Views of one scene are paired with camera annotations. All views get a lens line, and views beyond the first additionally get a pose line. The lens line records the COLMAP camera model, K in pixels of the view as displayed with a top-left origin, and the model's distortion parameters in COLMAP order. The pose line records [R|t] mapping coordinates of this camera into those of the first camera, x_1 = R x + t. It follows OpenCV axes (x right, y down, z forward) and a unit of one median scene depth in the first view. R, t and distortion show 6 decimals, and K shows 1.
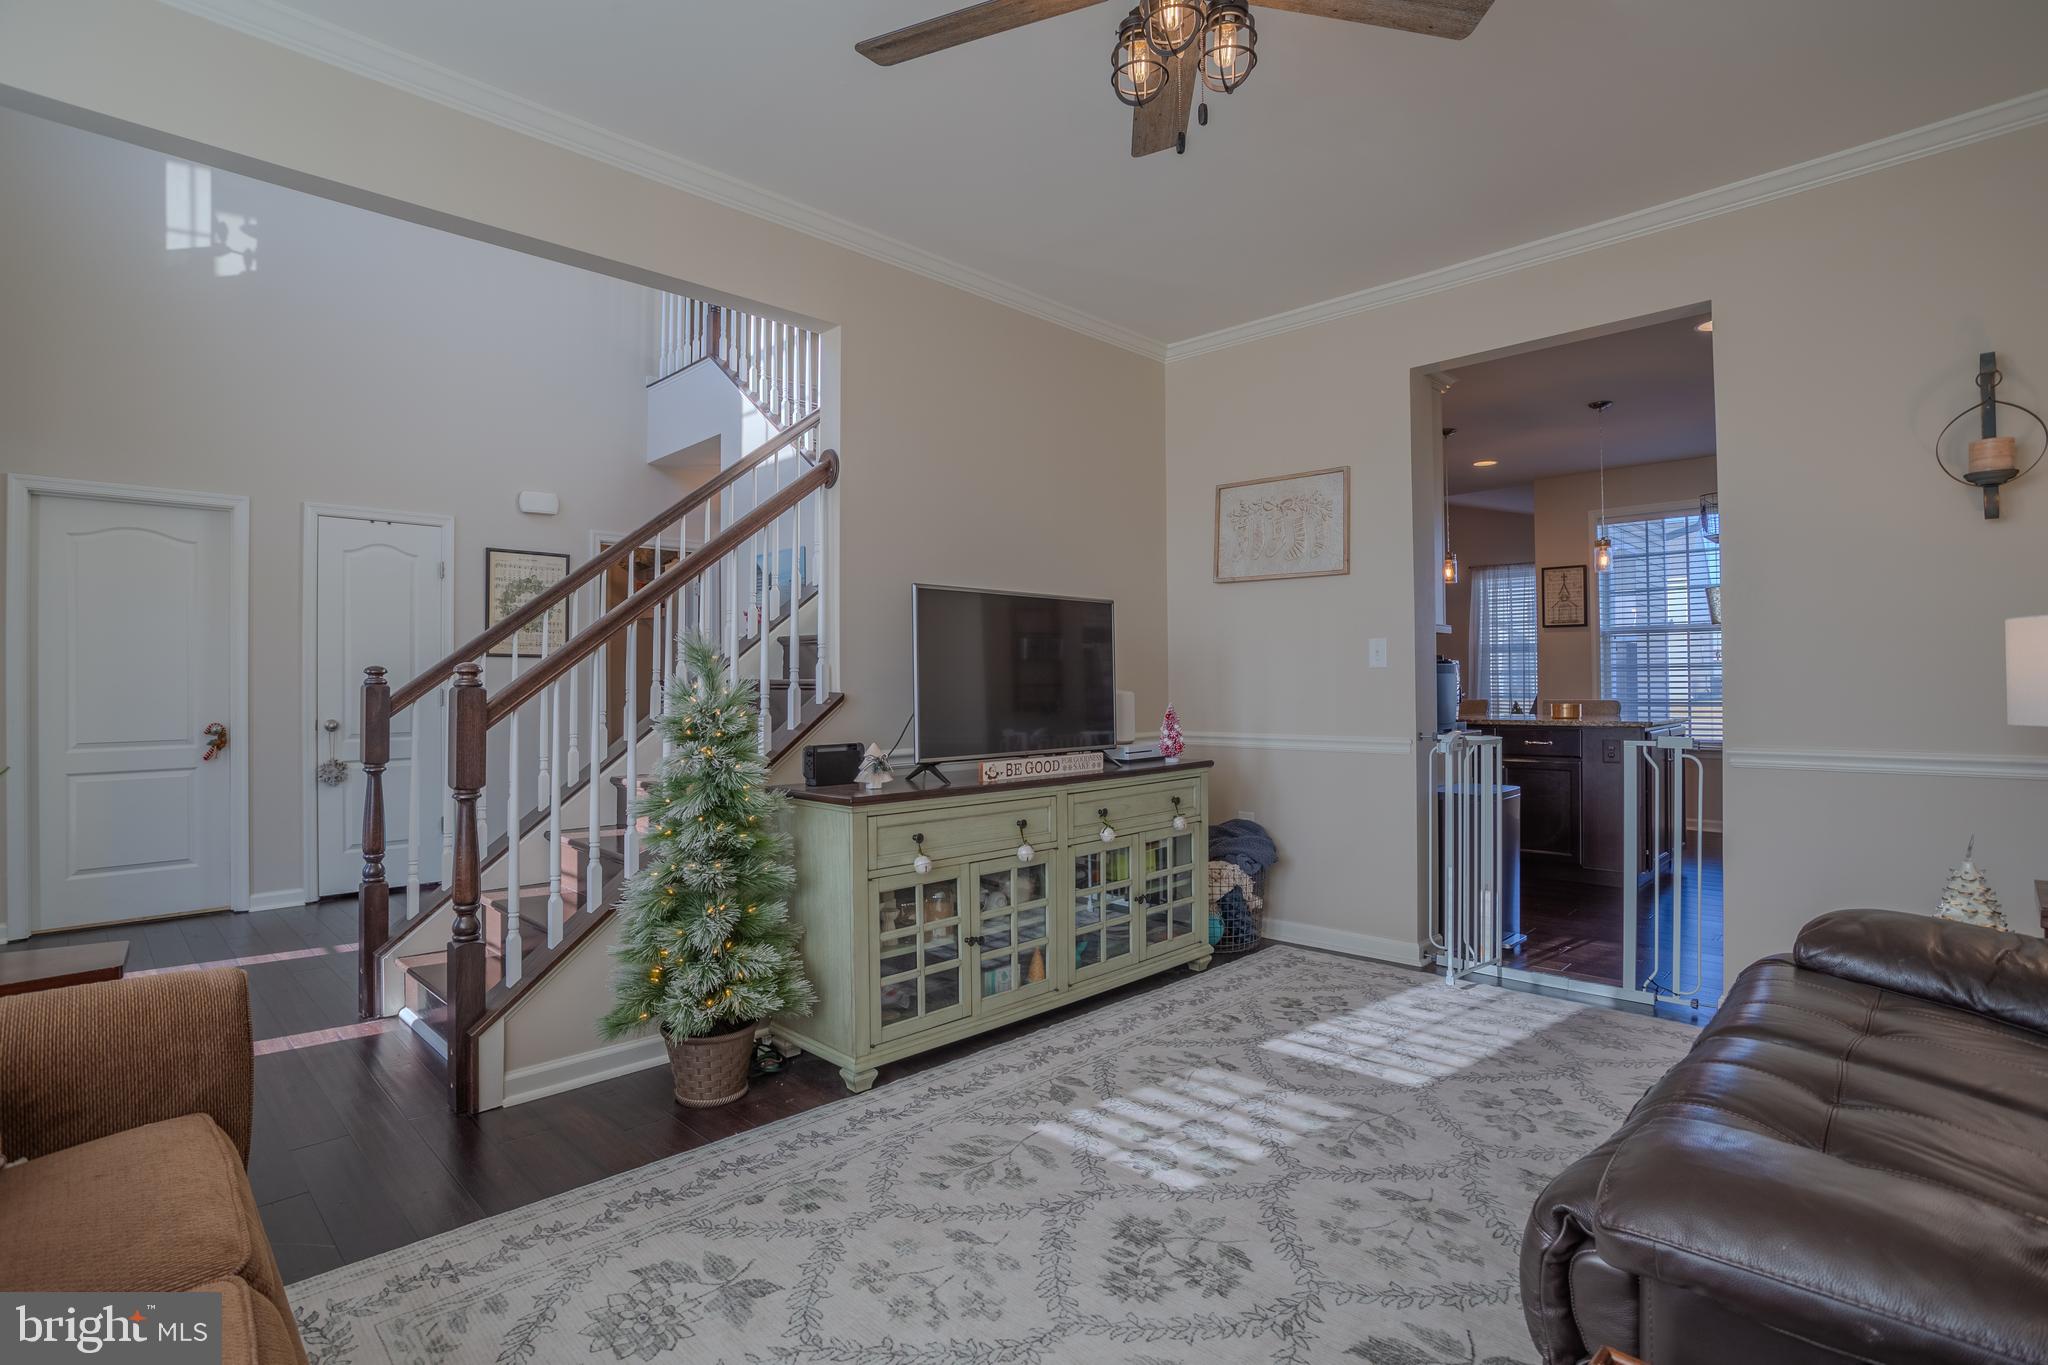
lens RADIAL K [[1005.6, 0, 1015.0], [0, 1005.6, 682.2], [0, 0, 1]] dist [-0.075698, 0.032154]
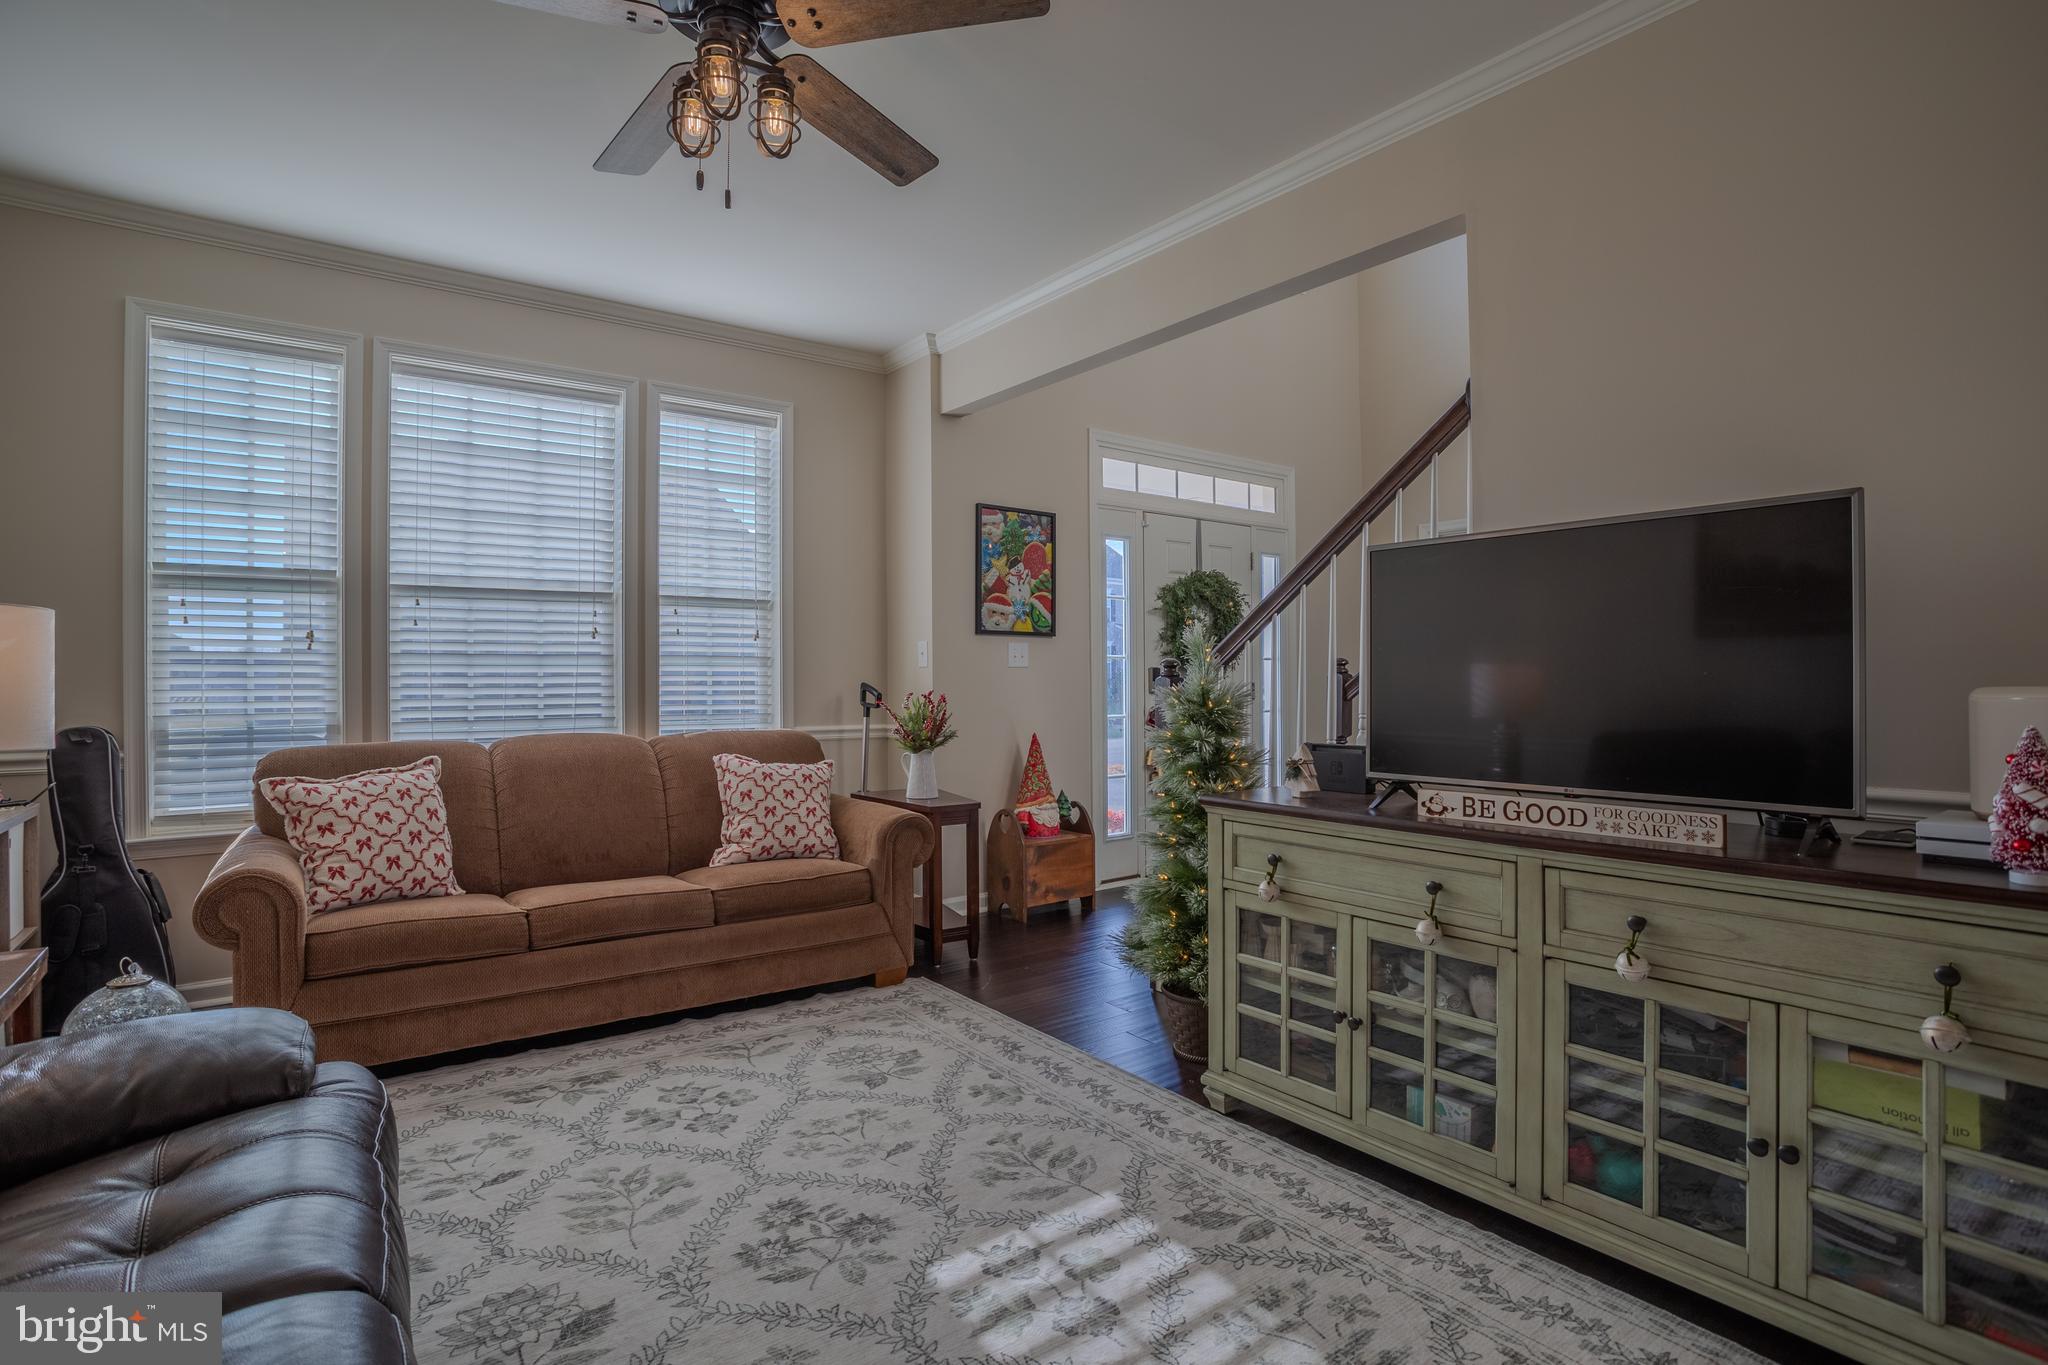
lens RADIAL K [[1005.6, 0, 1015.0], [0, 1005.6, 682.2], [0, 0, 1]] dist [-0.075698, 0.032154]
pose [[-0.149152, 0.013046, -0.988728, 0.880179], [0.011637, 0.999867, 0.011438, -0.005055], [0.988746, -0.009800, -0.149284, 1.060381]]
